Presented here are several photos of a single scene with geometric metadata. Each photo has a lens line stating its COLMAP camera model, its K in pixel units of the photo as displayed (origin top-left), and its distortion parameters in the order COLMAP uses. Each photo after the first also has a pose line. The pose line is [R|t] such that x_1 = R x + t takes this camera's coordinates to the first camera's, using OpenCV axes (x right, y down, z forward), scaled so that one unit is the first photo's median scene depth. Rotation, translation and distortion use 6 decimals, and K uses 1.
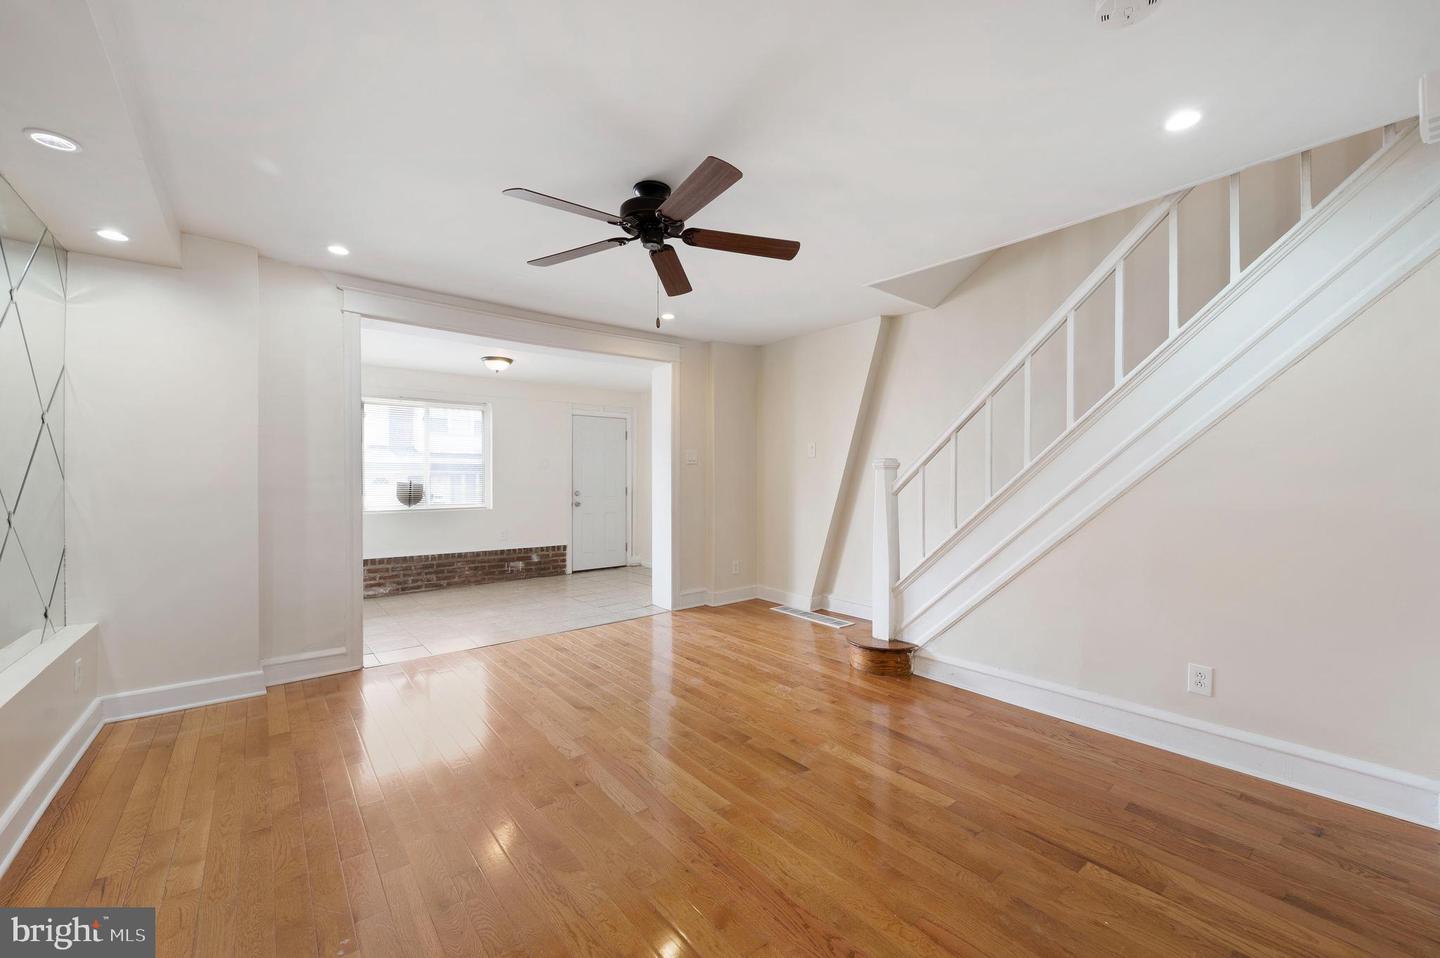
lens RADIAL K [[567.6, 0, 725.1], [0, 567.6, 481.4], [0, 0, 1]] dist [0.000346, 0.000090]
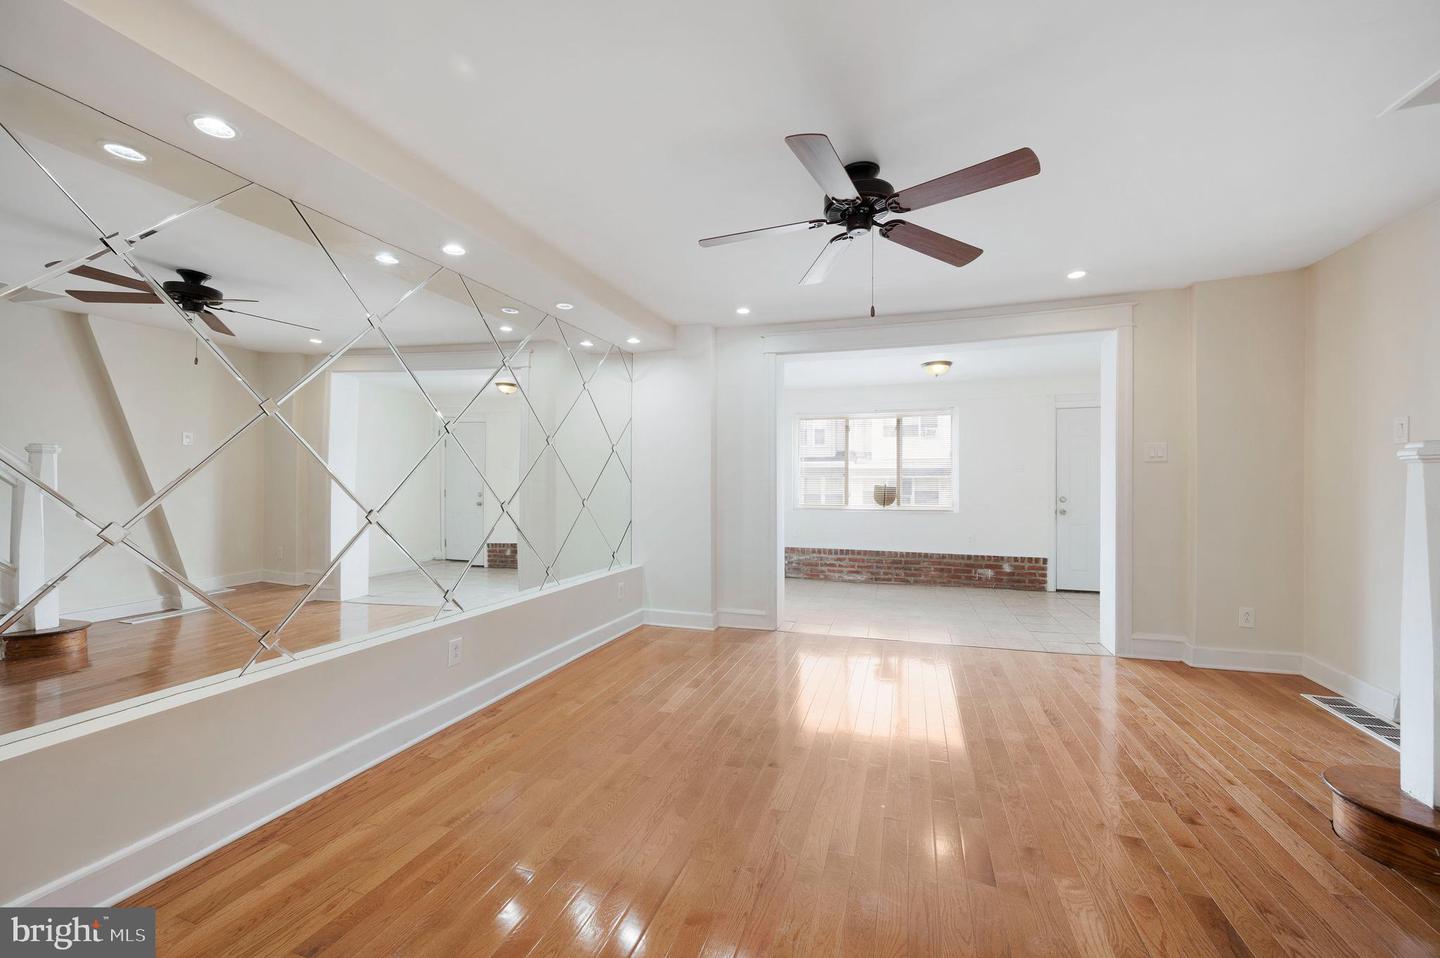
lens RADIAL K [[567.6, 0, 725.1], [0, 567.6, 481.4], [0, 0, 1]] dist [0.000346, 0.000090]
pose [[0.541584, -0.001297, -0.840645, 0.222113], [-0.005367, 0.999973, -0.005001, 0.001111], [0.840629, 0.007220, 0.541563, 0.127148]]
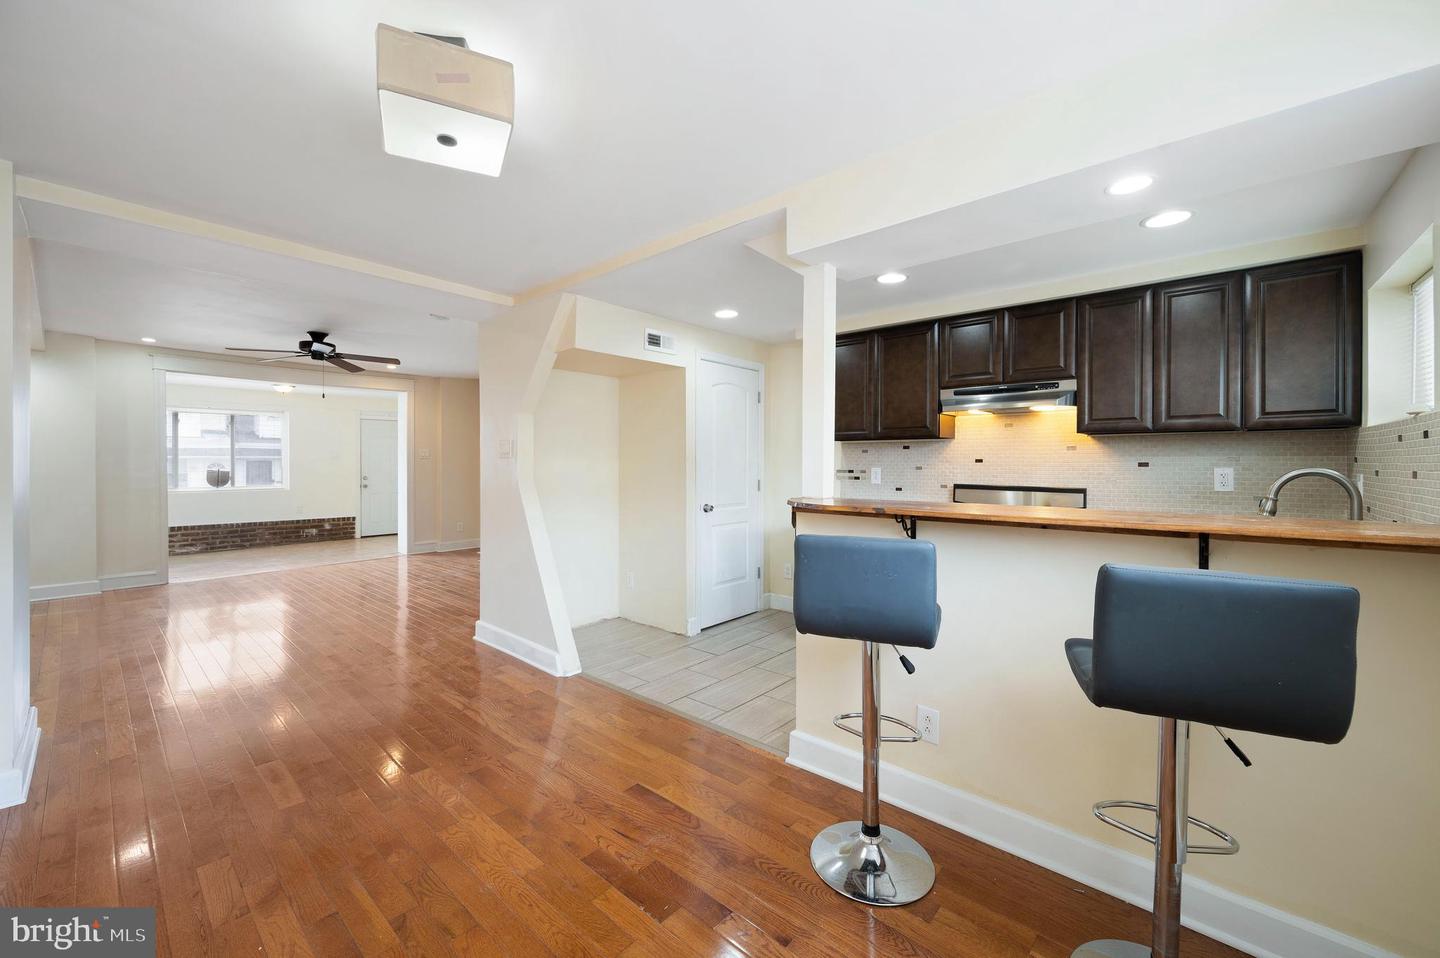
lens RADIAL K [[559.2, 0, 723.4], [0, 559.2, 469.7], [0, 0, 1]] dist [-0.009901, 0.000115]
pose [[0.982930, 0.001514, 0.183976, 0.391287], [-0.002820, 0.999973, 0.006838, -0.011660], [-0.183961, -0.007240, 0.982907, -0.528151]]
